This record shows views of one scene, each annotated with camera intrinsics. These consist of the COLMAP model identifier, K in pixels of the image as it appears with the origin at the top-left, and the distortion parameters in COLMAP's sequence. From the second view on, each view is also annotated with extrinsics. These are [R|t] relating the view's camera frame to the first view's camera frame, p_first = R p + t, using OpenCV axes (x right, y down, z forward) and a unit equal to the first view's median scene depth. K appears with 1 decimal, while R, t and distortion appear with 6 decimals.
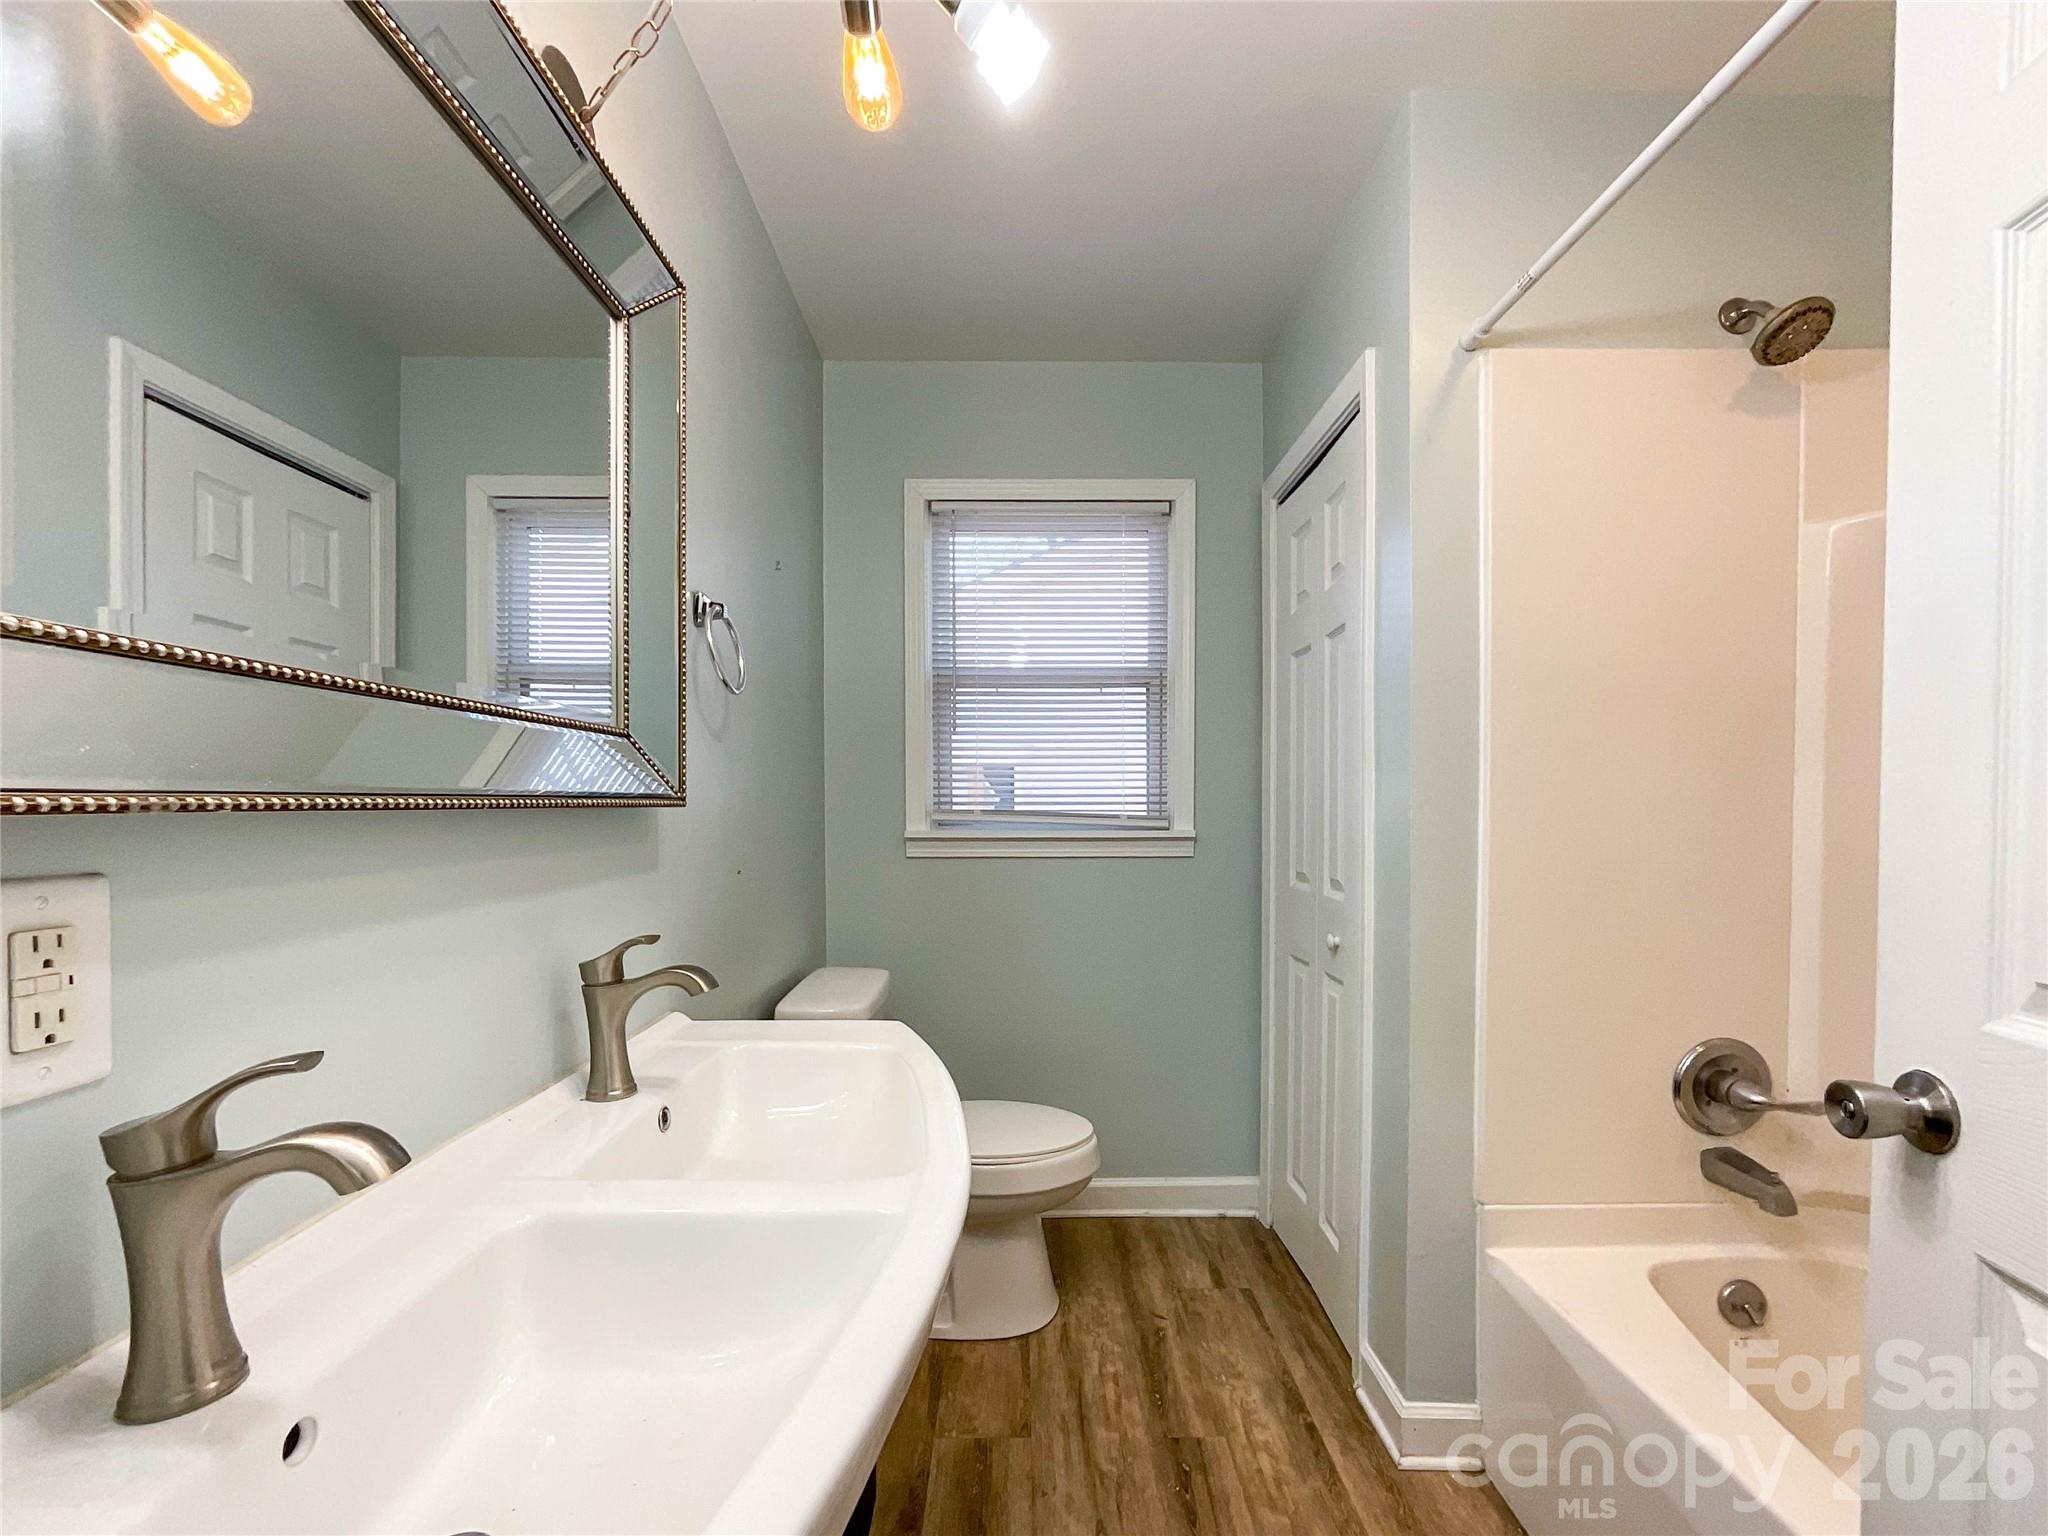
lens RADIAL K [[854.3, 0, 1029.1], [0, 854.3, 769.2], [0, 0, 1]] dist [-0.024194, 0.012651]
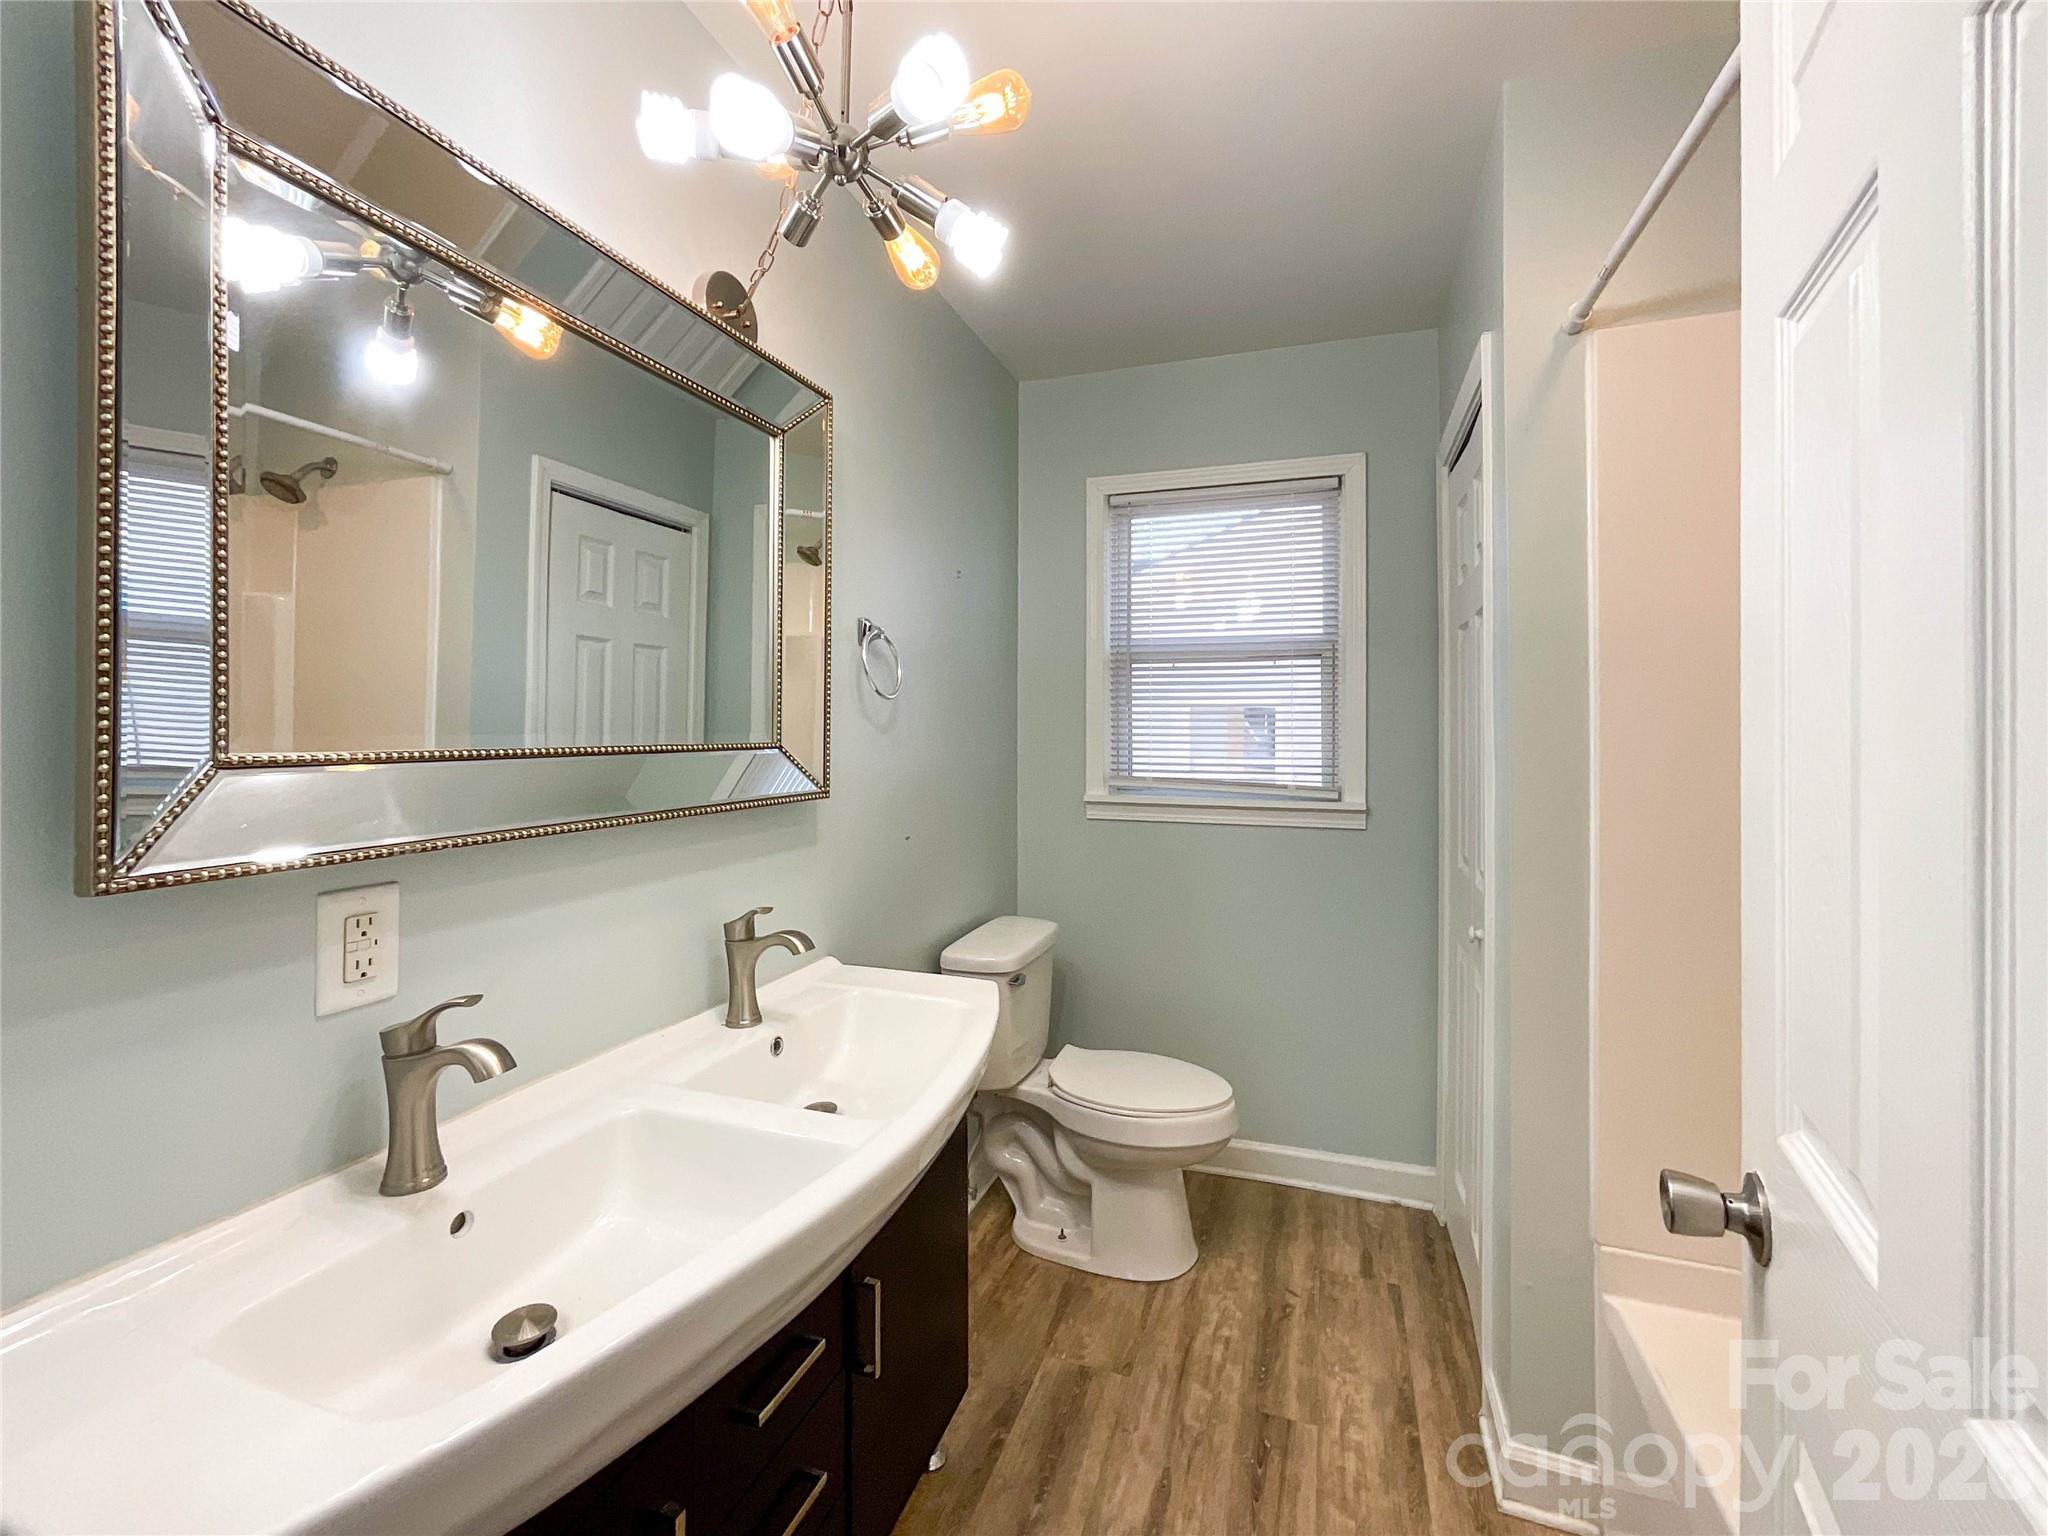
lens RADIAL K [[822.8, 0, 1024.0], [0, 822.8, 674.5], [0, 0, 1]] dist [-0.025870, 0.012813]
pose [[0.945268, -0.016919, -0.325857, 0.221918], [0.004388, 0.999224, -0.039154, -0.072532], [0.326266, 0.035581, 0.944608, -0.065737]]
